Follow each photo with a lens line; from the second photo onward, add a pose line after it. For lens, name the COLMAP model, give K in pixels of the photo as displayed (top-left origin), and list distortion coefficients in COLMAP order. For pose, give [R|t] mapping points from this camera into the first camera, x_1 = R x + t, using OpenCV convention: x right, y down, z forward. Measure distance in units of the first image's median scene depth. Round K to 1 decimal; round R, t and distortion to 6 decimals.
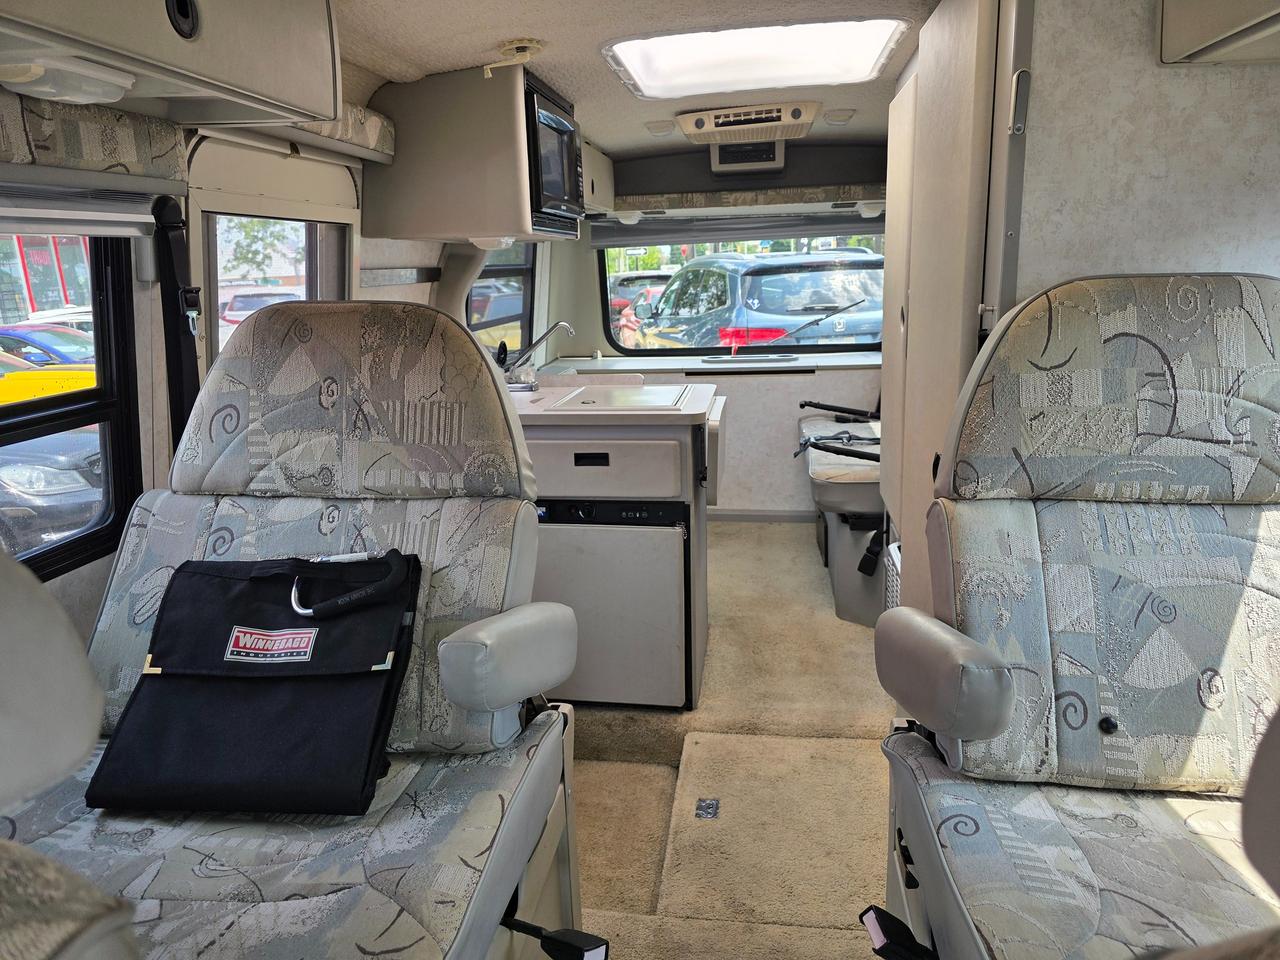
lens RADIAL K [[887.8, 0, 647.1], [0, 887.8, 462.9], [0, 0, 1]] dist [0.054706, -0.060994]
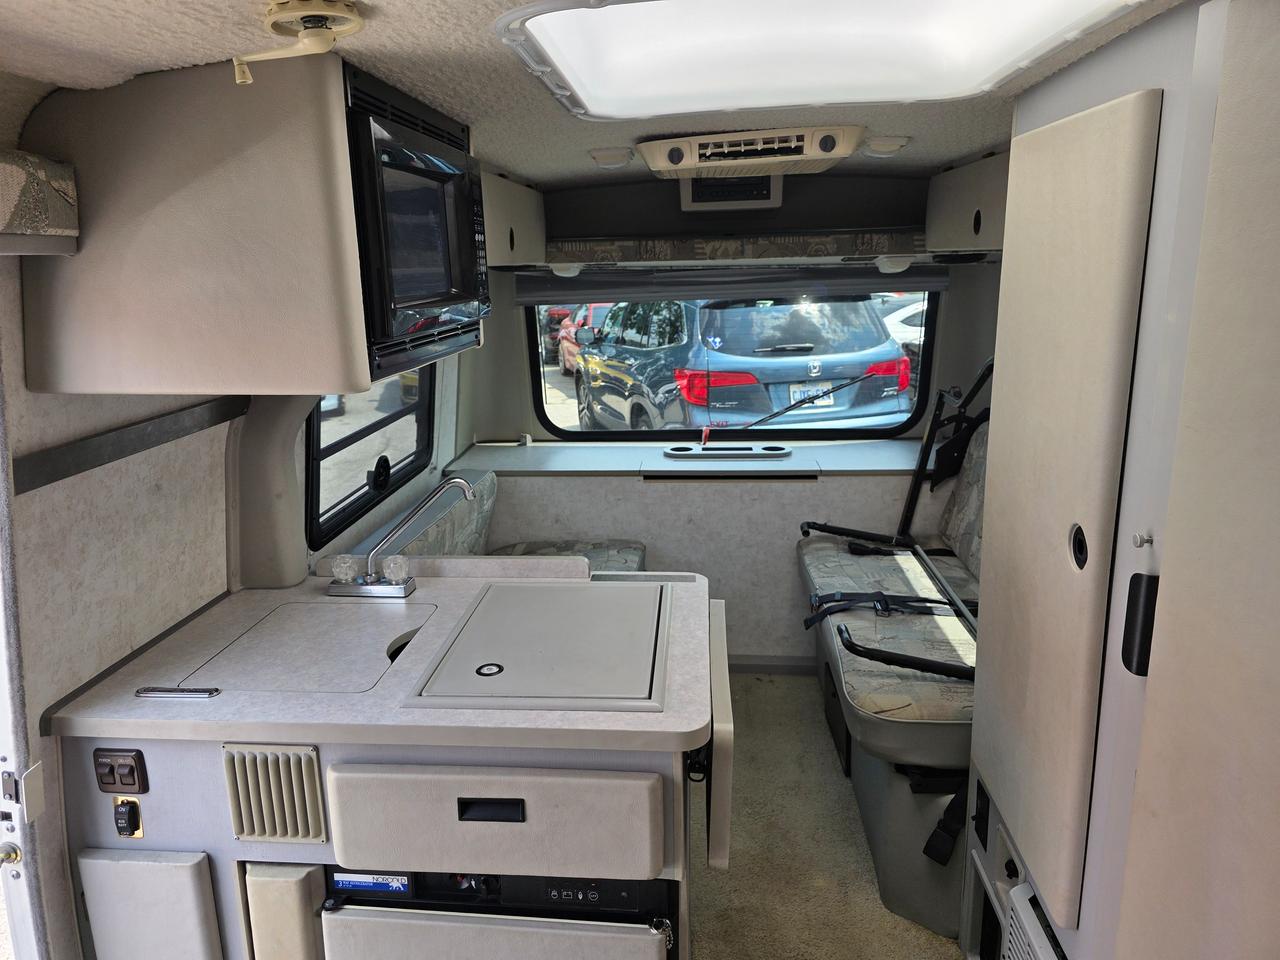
lens RADIAL K [[887.8, 0, 639.0], [0, 887.8, 465.8], [0, 0, 1]] dist [0.054706, -0.060994]
pose [[0.998371, -0.004625, 0.056869, -0.003188], [0.004174, 0.999959, 0.008042, -0.127134], [-0.056904, -0.007792, 0.998349, 0.282662]]
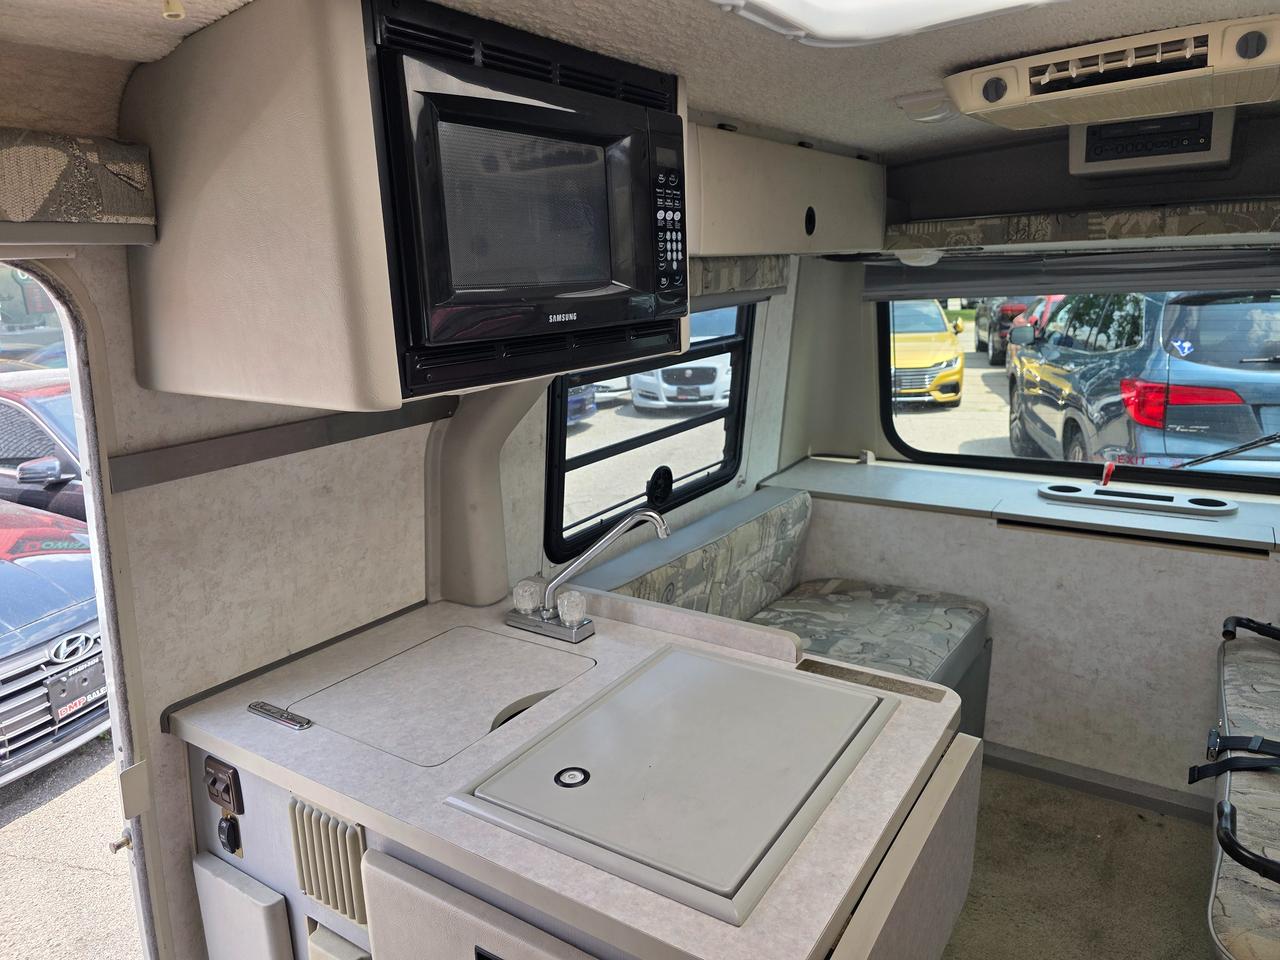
lens RADIAL K [[887.8, 0, 627.3], [0, 887.8, 459.7], [0, 0, 1]] dist [0.054706, -0.060994]
pose [[0.897670, 0.089088, -0.431570, 0.081012], [-0.085305, 0.995957, 0.028158, -0.148766], [0.432333, 0.011539, 0.901640, 0.400495]]
